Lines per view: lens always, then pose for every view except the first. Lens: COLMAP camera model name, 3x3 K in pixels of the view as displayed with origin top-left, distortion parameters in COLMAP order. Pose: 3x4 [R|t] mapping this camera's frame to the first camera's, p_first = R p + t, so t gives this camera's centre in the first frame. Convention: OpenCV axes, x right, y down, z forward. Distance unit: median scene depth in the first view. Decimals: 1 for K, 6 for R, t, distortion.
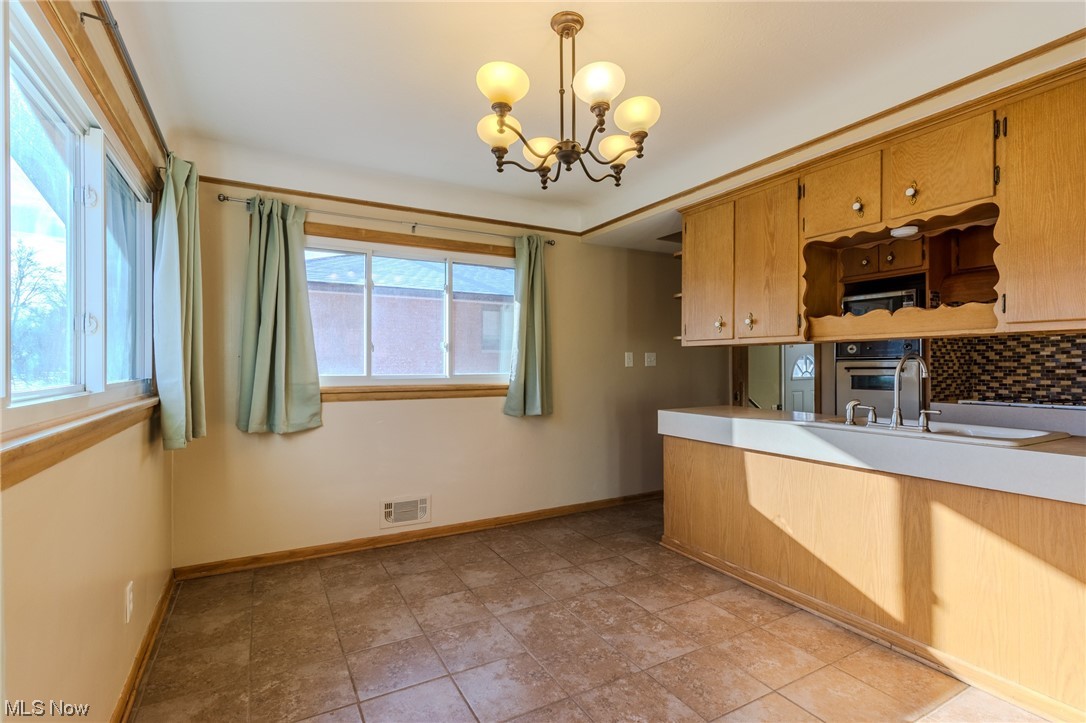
lens RADIAL K [[510.7, 0, 544.5], [0, 510.7, 365.6], [0, 0, 1]] dist [0.001975, 0.001366]
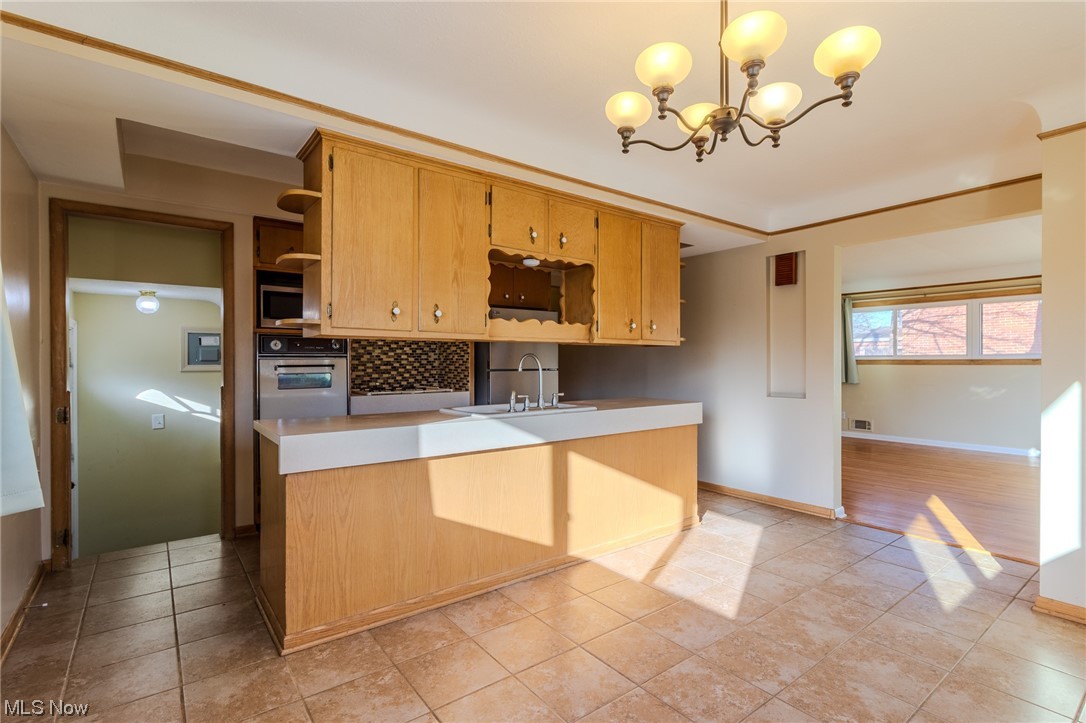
lens RADIAL K [[510.7, 0, 536.6], [0, 510.7, 366.3], [0, 0, 1]] dist [0.001975, 0.001366]
pose [[-0.128736, -0.005877, 0.991662, -0.536524], [0.002110, 0.999979, 0.006200, 0.000997], [-0.991677, 0.002890, -0.128721, 0.991774]]
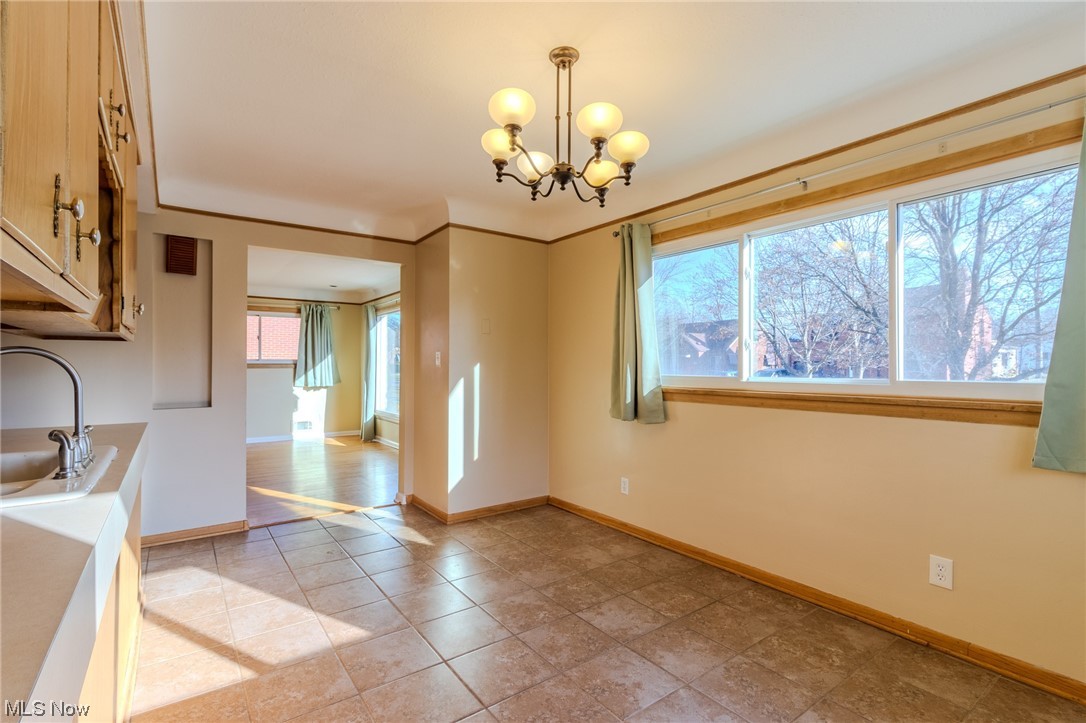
lens RADIAL K [[510.7, 0, 540.5], [0, 510.7, 362.9], [0, 0, 1]] dist [0.001975, 0.001366]
pose [[-0.992836, -0.001303, -0.119479, 0.155990], [-0.000589, 0.999982, -0.006015, -0.001059], [0.119485, -0.005902, -0.992819, 1.441422]]
